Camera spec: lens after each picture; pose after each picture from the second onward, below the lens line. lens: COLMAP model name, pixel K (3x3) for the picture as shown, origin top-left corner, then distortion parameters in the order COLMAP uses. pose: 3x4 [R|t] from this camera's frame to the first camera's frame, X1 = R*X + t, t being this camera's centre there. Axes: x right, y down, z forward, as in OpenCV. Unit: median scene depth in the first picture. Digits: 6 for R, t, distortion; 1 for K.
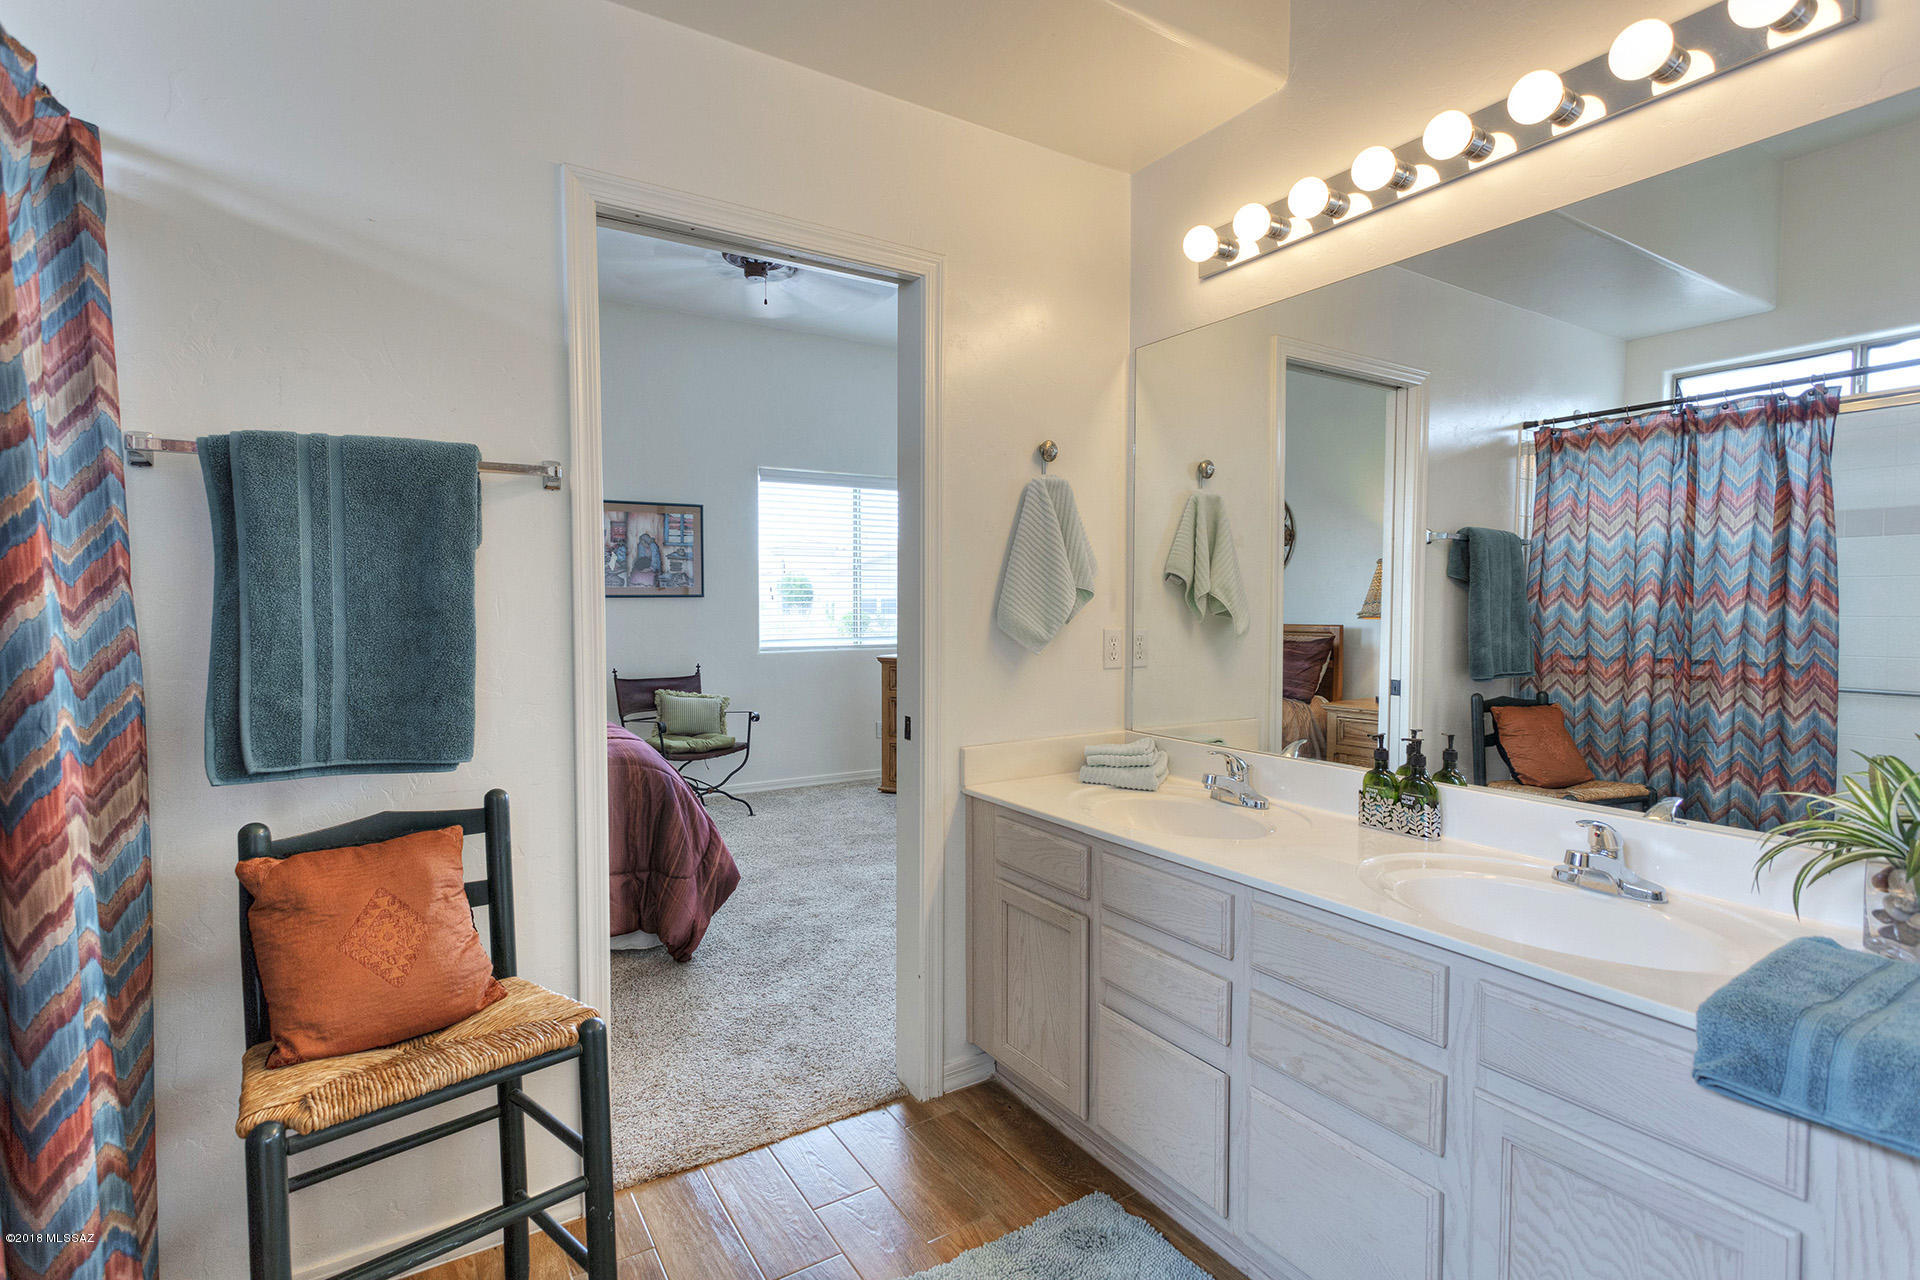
lens RADIAL K [[901.0, 0, 959.6], [0, 901.0, 638.7], [0, 0, 1]] dist [0.011081, 0.001372]
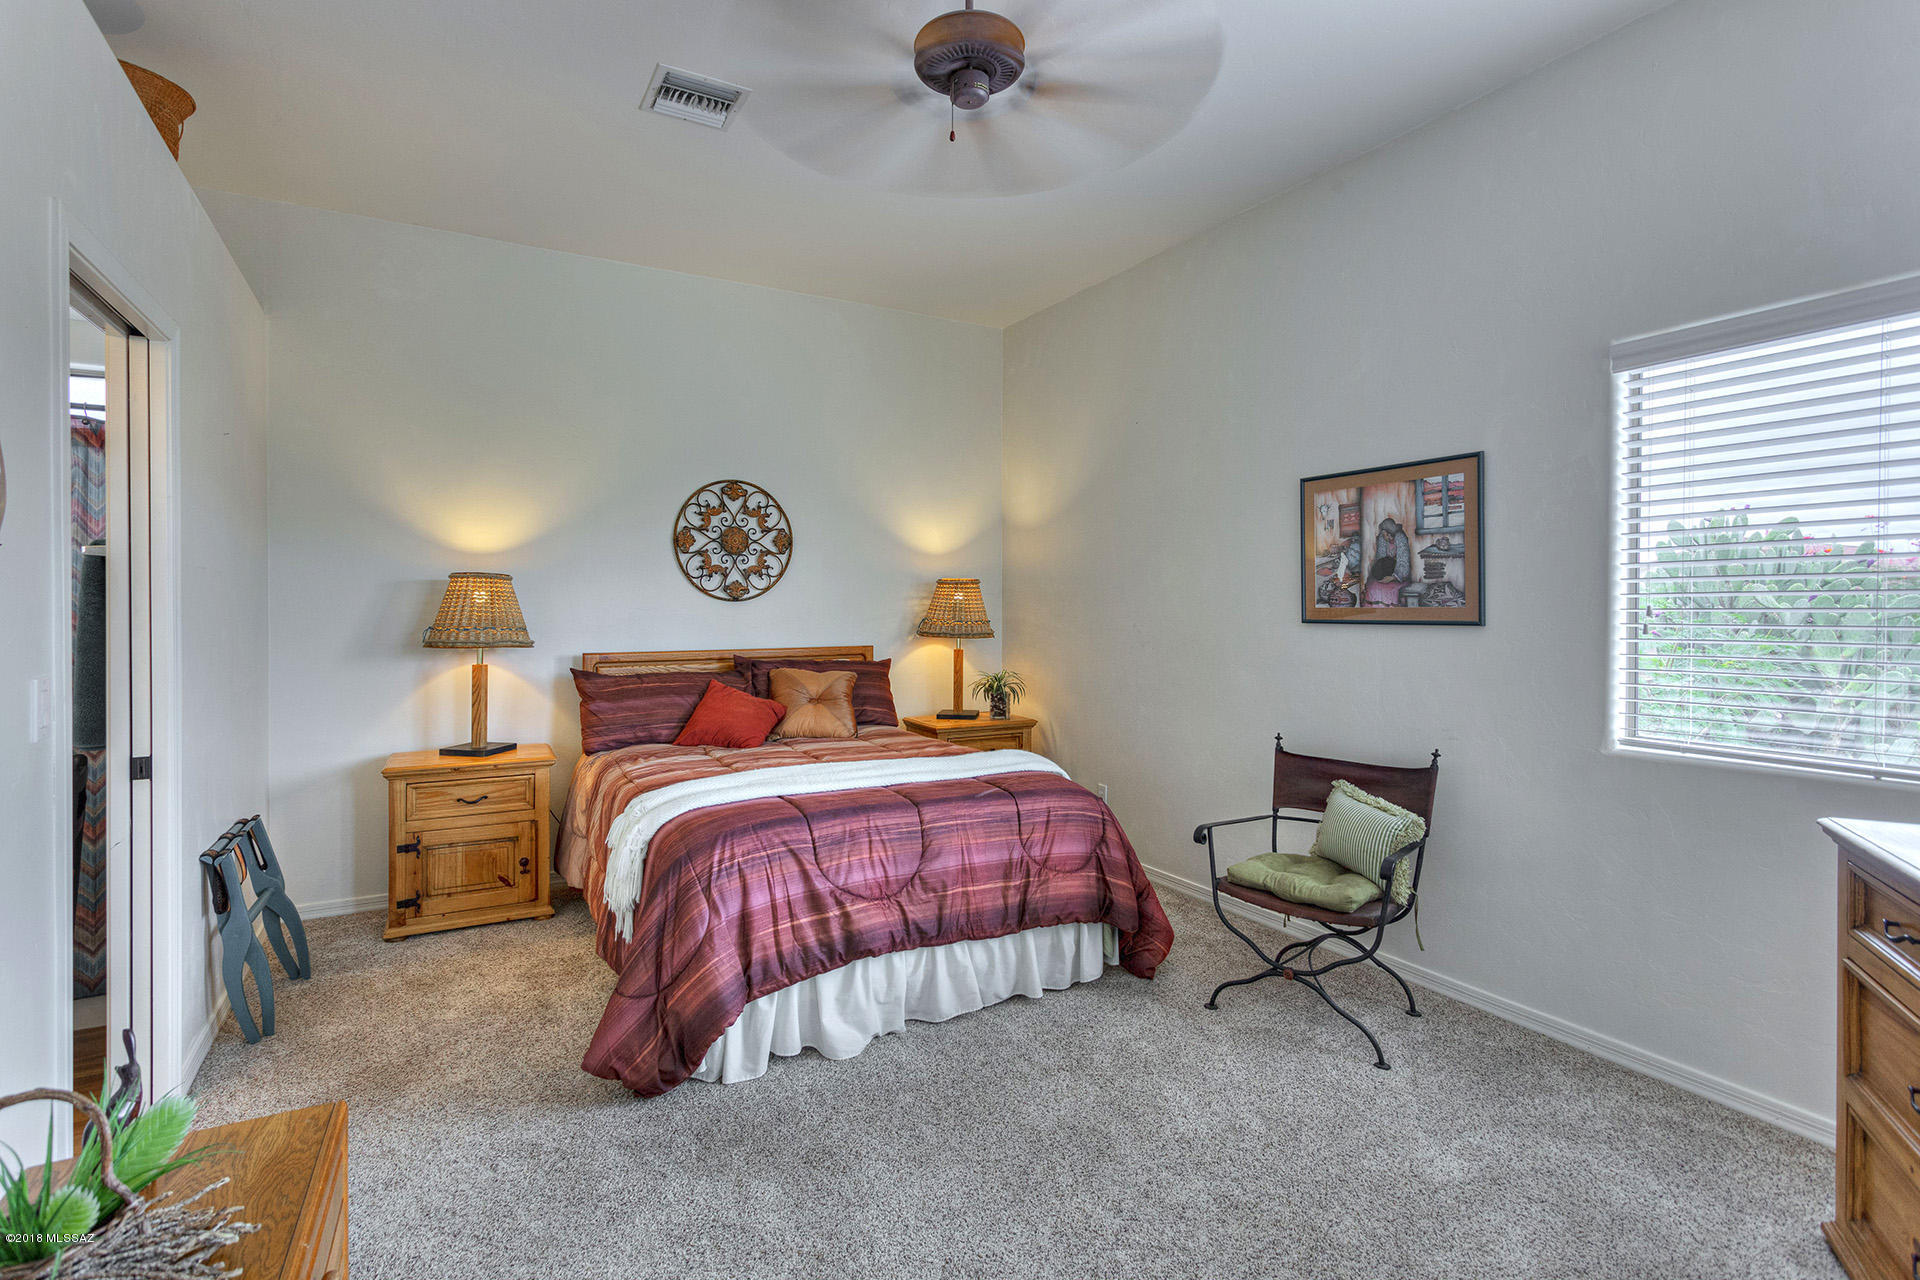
lens RADIAL K [[901.0, 0, 960.3], [0, 901.0, 625.2], [0, 0, 1]] dist [0.011081, 0.001372]
pose [[-0.054498, 0.017052, -0.998368, 0.265738], [-0.053598, 0.998363, 0.019978, -0.042002], [0.997074, 0.054599, -0.053495, 0.746274]]
